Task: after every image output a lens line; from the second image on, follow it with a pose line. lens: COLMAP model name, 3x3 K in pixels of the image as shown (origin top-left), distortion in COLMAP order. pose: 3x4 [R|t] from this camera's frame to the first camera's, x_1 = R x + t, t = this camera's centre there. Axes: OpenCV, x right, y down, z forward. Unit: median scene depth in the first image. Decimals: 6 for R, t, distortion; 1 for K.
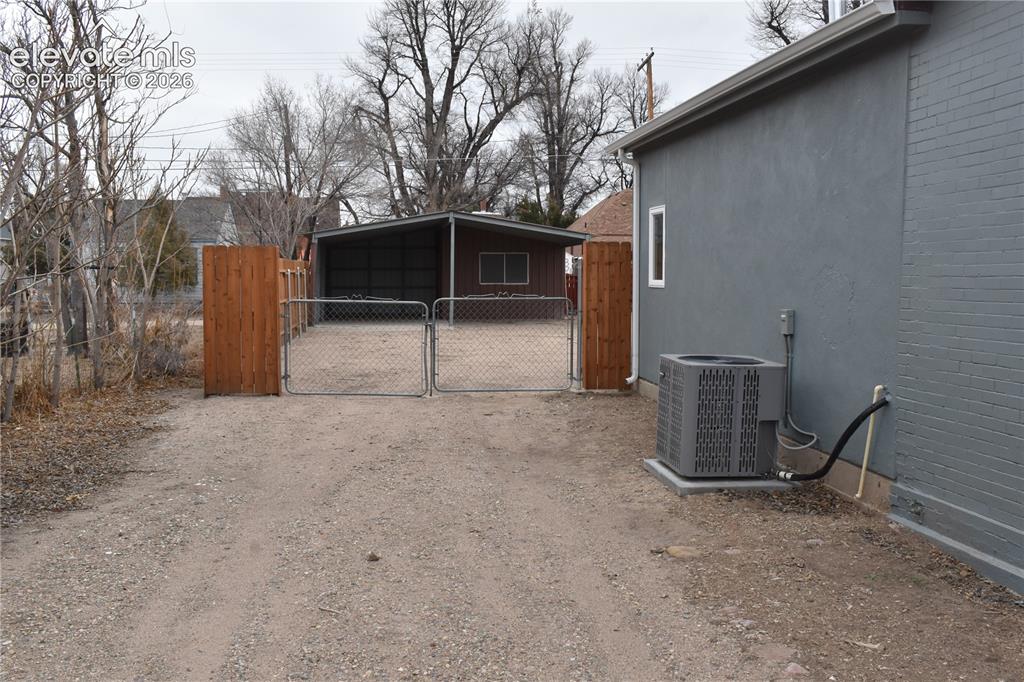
lens RADIAL K [[955.8, 0, 512.7], [0, 955.8, 343.4], [0, 0, 1]] dist [-0.068383, 0.000000]
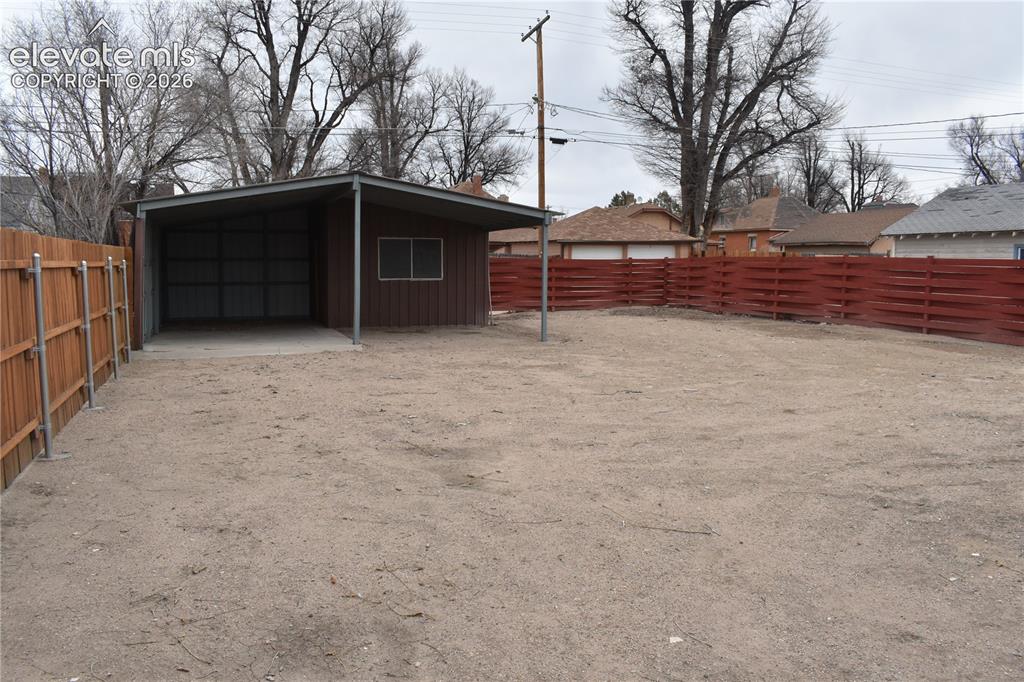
lens RADIAL K [[790.4, 0, 510.8], [0, 790.4, 340.5], [0, 0, 1]] dist [-0.091994, 0.006625]
pose [[0.973900, -0.018302, 0.226237, -0.037430], [0.012475, 0.999553, 0.027158, -0.015375], [-0.226633, -0.023627, 0.973694, 0.192264]]
